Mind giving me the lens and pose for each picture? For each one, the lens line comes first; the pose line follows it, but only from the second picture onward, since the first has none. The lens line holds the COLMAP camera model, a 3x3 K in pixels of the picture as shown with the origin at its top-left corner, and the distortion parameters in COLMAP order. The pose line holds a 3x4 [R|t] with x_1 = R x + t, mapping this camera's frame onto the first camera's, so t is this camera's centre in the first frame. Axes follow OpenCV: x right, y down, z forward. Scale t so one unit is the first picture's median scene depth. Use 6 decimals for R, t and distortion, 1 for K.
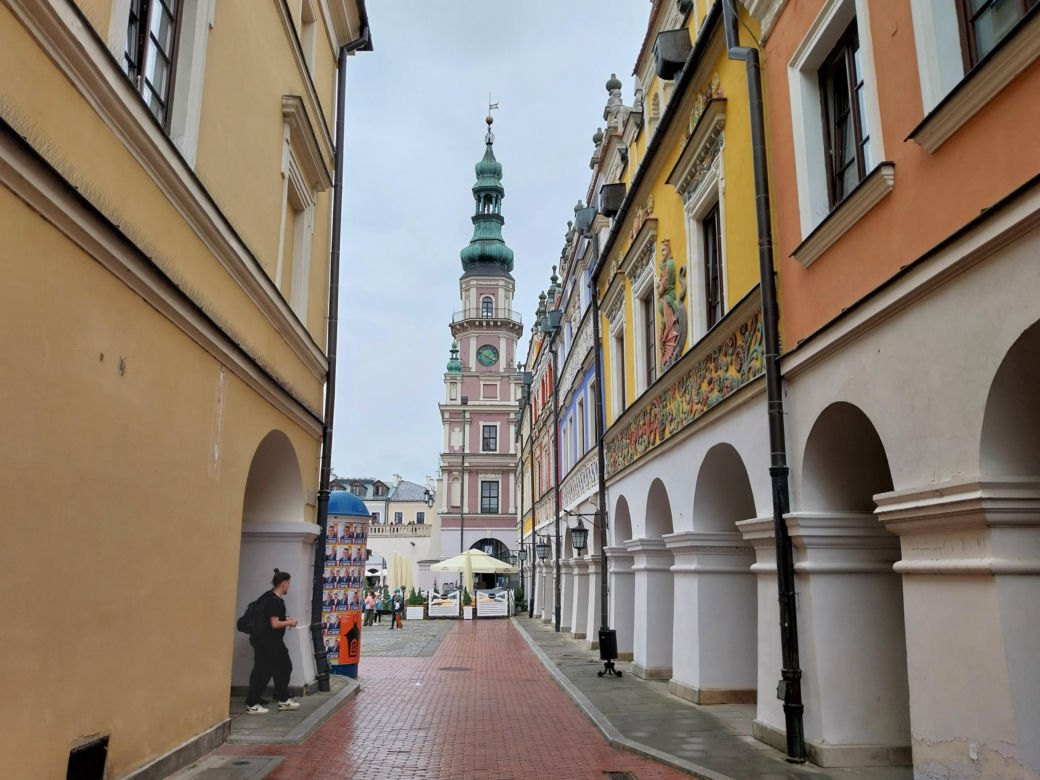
lens RADIAL K [[845.0, 0, 529.6], [0, 845.0, 385.3], [0, 0, 1]] dist [0.083773, -0.115176]
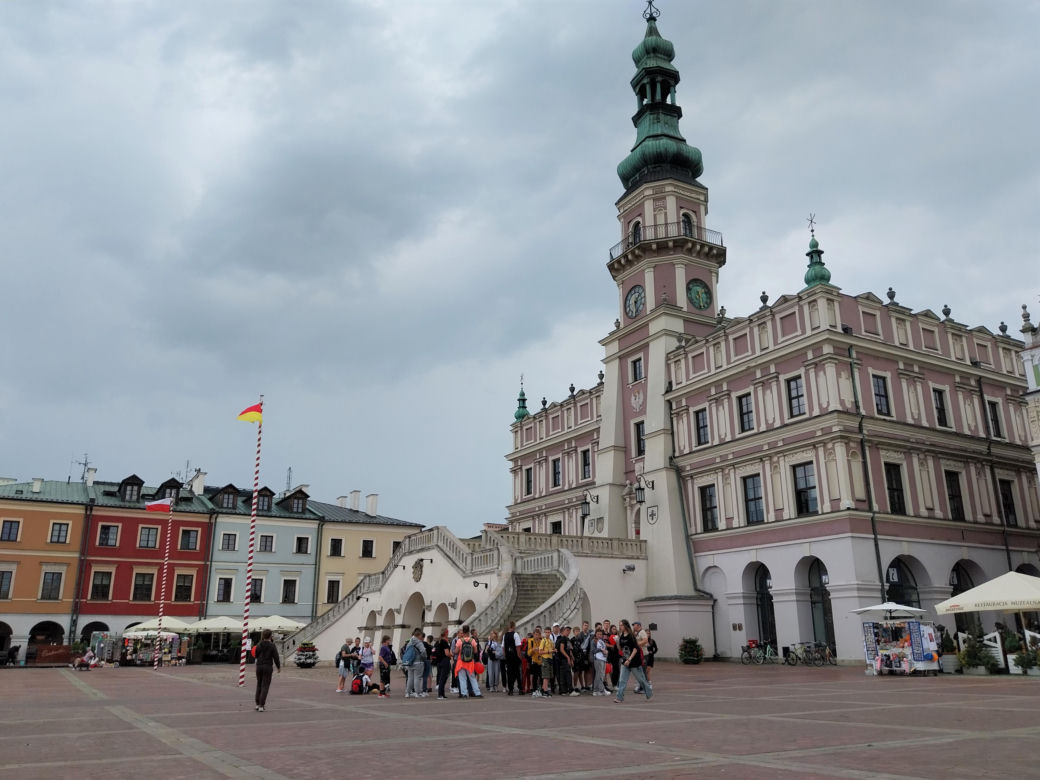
lens RADIAL K [[845.0, 0, 528.4], [0, 845.0, 382.8], [0, 0, 1]] dist [0.083773, -0.115176]
pose [[0.894108, 0.127847, 0.429216, -0.459023], [-0.091800, 0.990357, -0.103758, 0.118945], [-0.438342, 0.053369, 0.897222, 0.459991]]
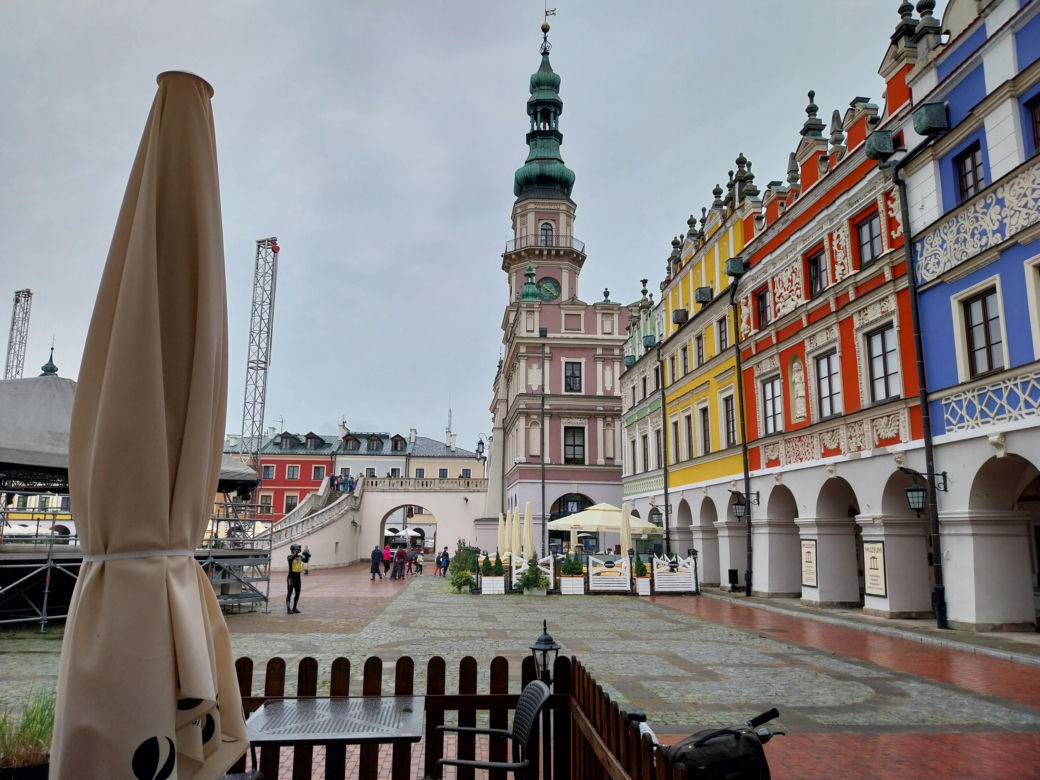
lens RADIAL K [[805.7, 0, 509.1], [0, 805.7, 384.3], [0, 0, 1]] dist [0.010225, -0.005523]
pose [[0.999730, 0.012387, 0.019634, -0.106403], [-0.013042, 0.999351, 0.033565, 0.036551], [-0.019205, -0.033812, 0.999244, 0.160401]]
